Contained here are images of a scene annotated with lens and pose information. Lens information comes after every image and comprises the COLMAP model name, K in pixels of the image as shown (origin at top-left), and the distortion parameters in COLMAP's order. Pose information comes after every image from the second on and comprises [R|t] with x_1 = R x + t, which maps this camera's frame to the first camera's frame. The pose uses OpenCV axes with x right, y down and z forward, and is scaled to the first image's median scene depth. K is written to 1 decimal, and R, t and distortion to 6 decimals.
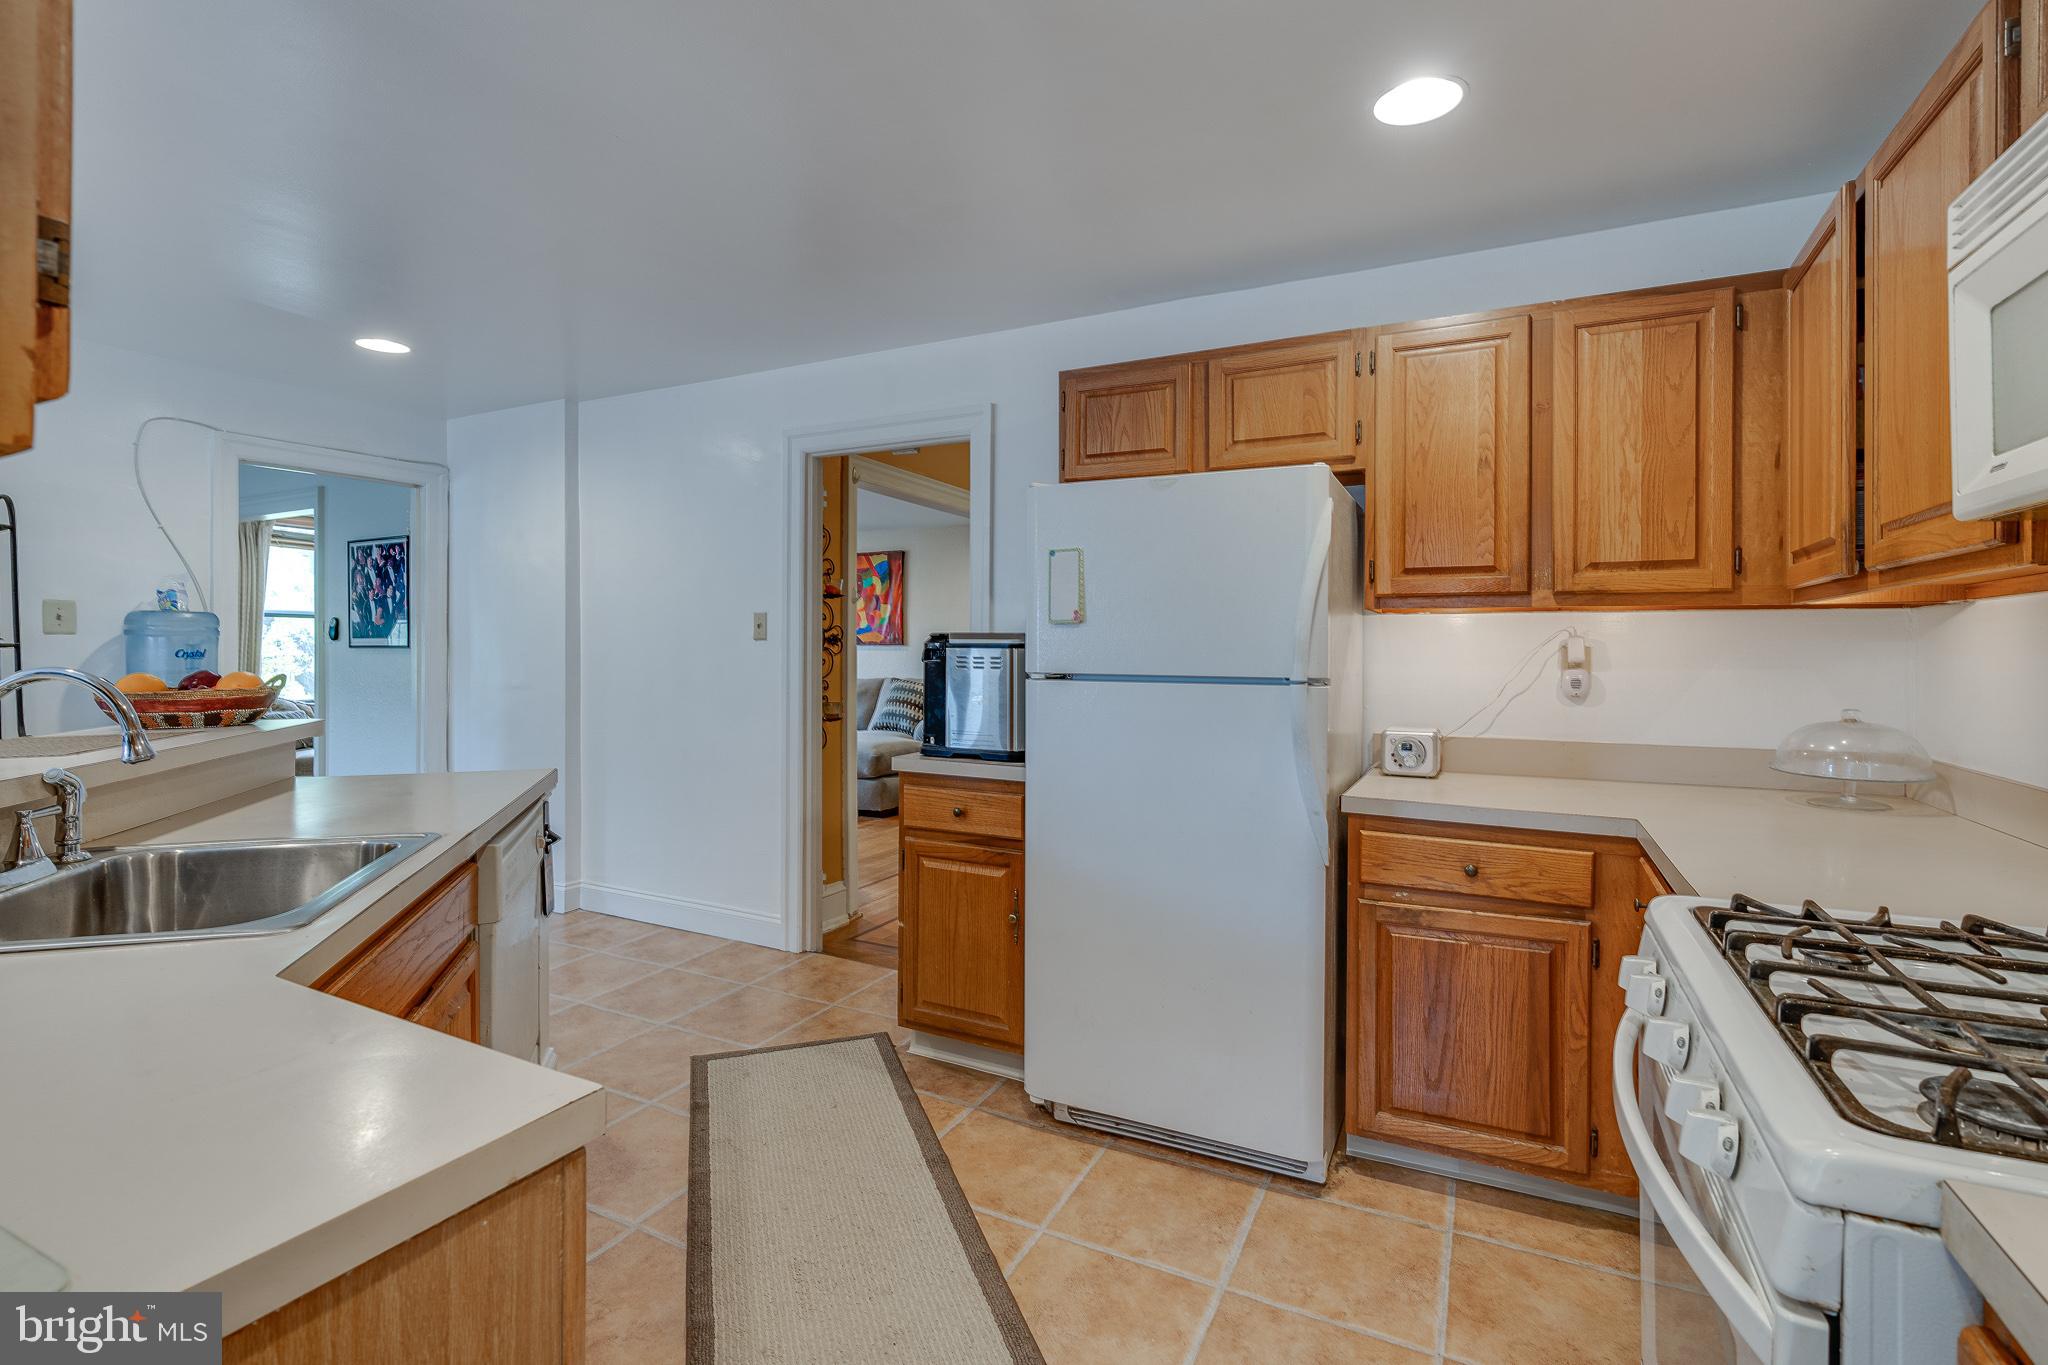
lens RADIAL K [[931.8, 0, 1032.1], [0, 931.8, 656.6], [0, 0, 1]] dist [-0.007256, 0.003426]
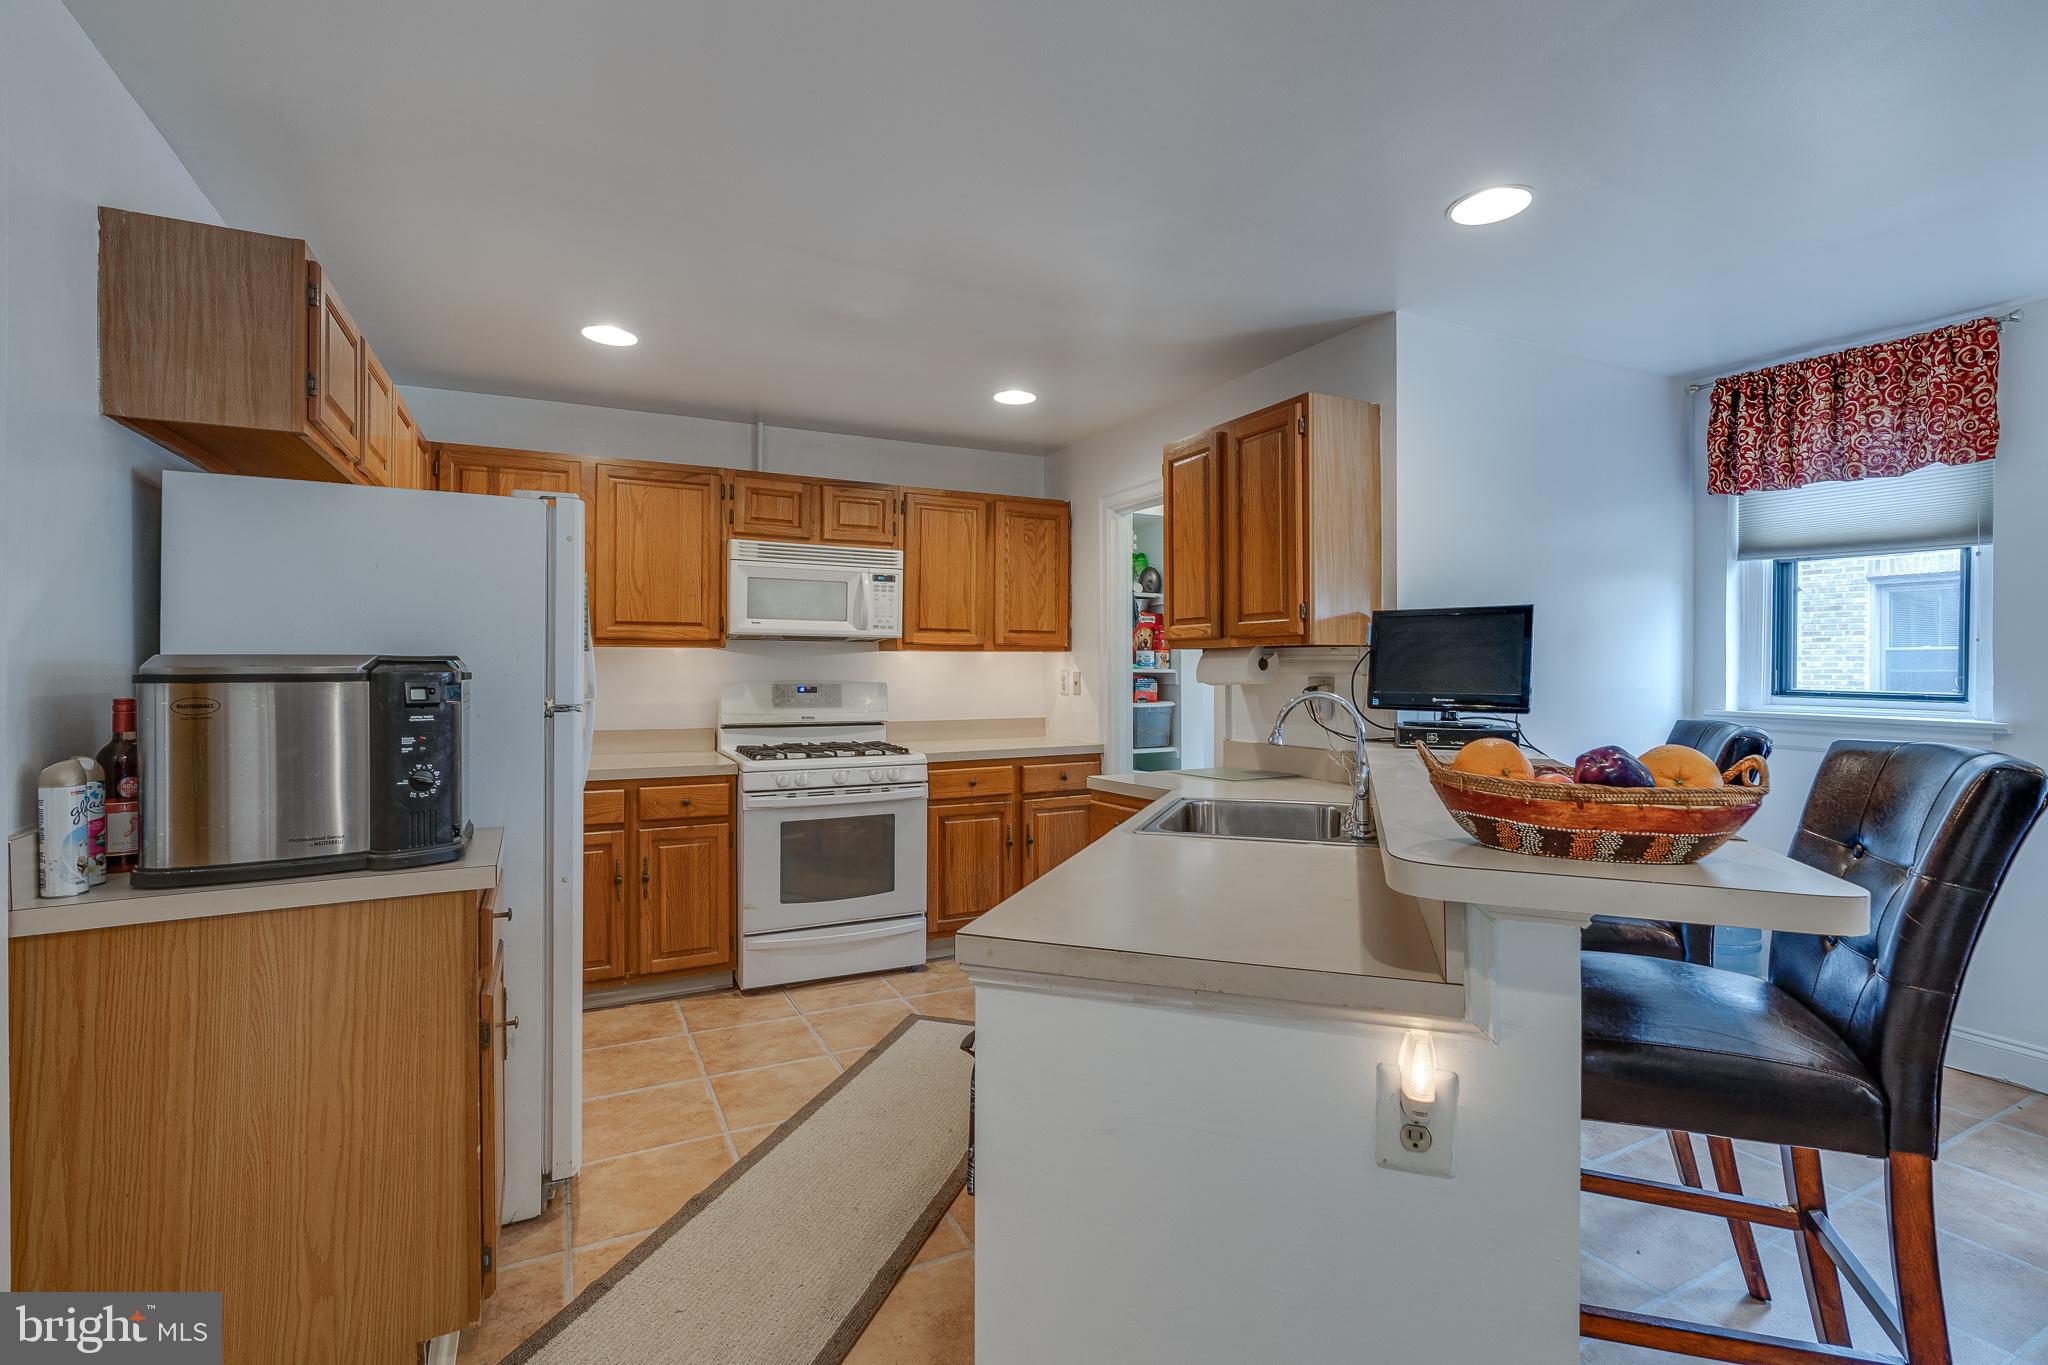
lens RADIAL K [[931.8, 0, 1032.1], [0, 931.8, 656.6], [0, 0, 1]] dist [-0.007256, 0.003426]
pose [[-0.790709, -0.007661, 0.612145, -1.038990], [-0.001497, 0.999943, 0.010581, -0.033455], [-0.612191, 0.007450, -0.790675, 1.681005]]
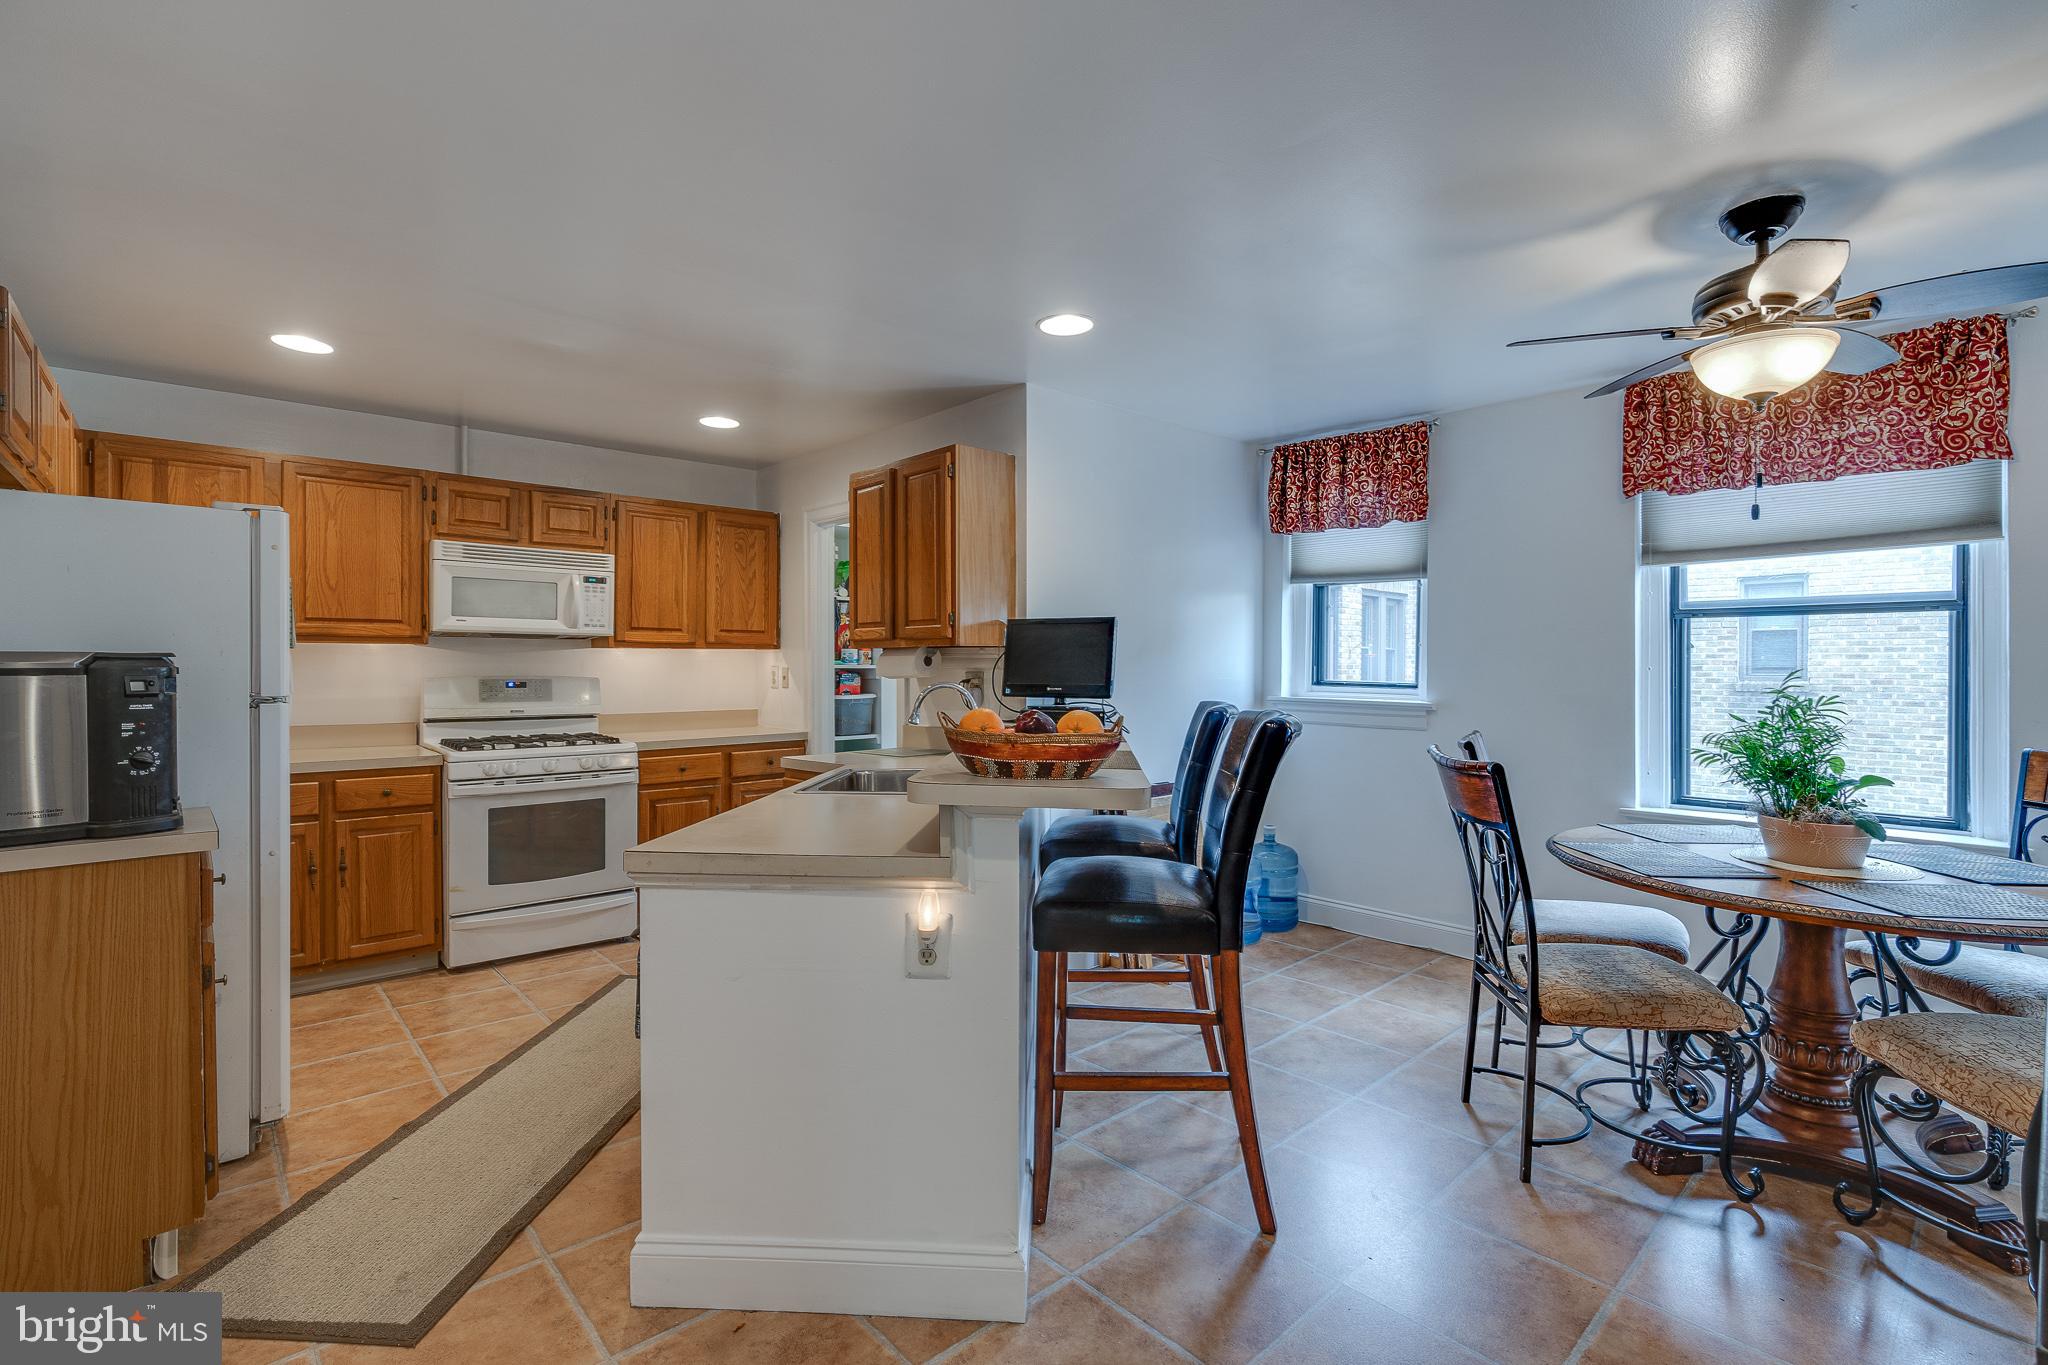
lens RADIAL K [[920.7, 0, 1022.4], [0, 920.7, 668.3], [0, 0, 1]] dist [-0.004978, 0.001947]
pose [[-0.922164, -0.017633, 0.386397, -1.289298], [-0.008310, 0.999633, 0.025786, -0.040220], [-0.386710, 0.020568, -0.921972, 1.867102]]
